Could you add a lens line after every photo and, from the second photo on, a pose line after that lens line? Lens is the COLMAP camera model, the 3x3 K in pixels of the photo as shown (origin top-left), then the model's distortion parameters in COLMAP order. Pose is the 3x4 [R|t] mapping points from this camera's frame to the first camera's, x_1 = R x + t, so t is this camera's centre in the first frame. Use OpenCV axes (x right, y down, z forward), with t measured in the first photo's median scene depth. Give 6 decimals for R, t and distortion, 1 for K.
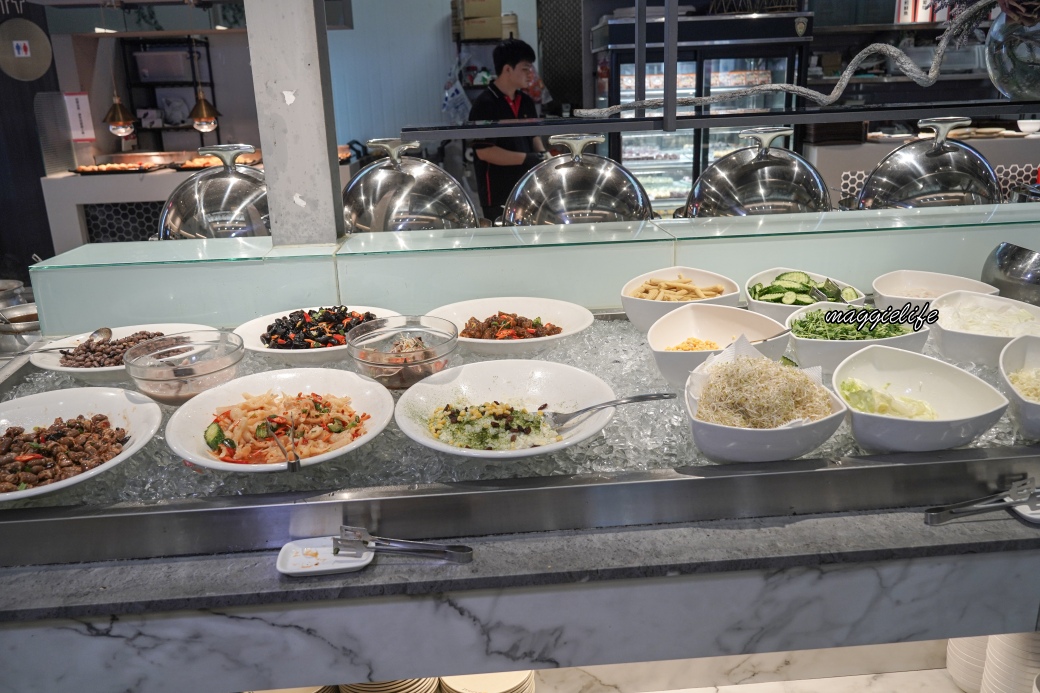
lens RADIAL K [[840.6, 0, 519.3], [0, 840.6, 347.6], [0, 0, 1]] dist [-0.003282, -0.016727]
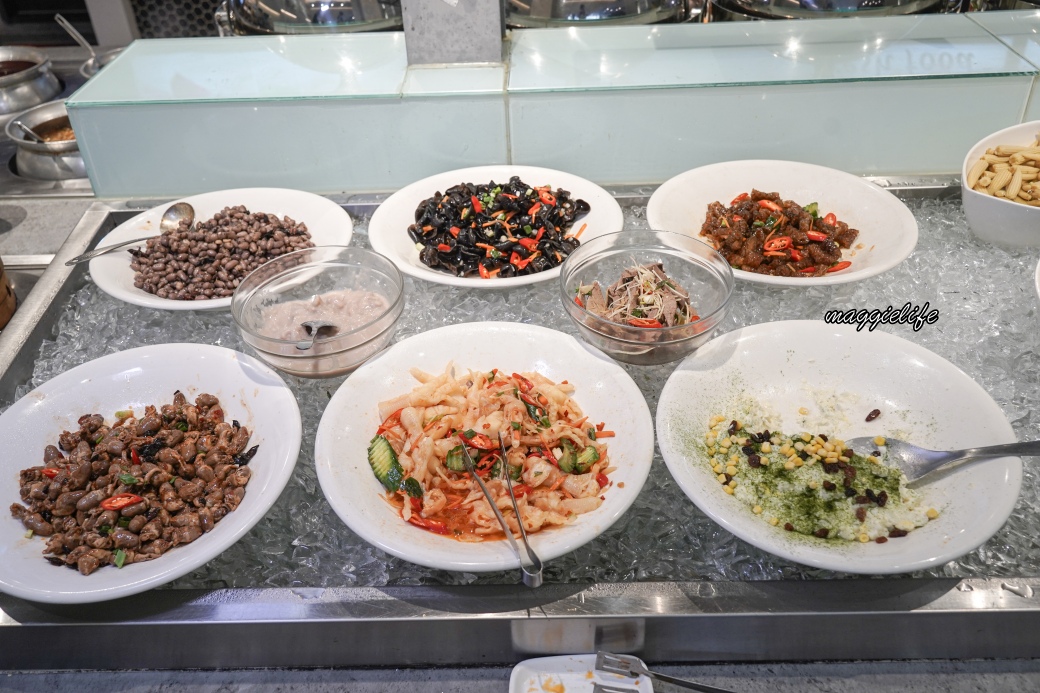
lens RADIAL K [[951.6, 0, 521.4], [0, 951.6, 344.7], [0, 0, 1]] dist [-0.007615, 0.011096]
pose [[0.996027, 0.043279, -0.077828, -0.194761], [-0.017058, 0.950500, 0.310257, -0.211956], [0.087403, -0.307696, 0.947462, 0.315403]]
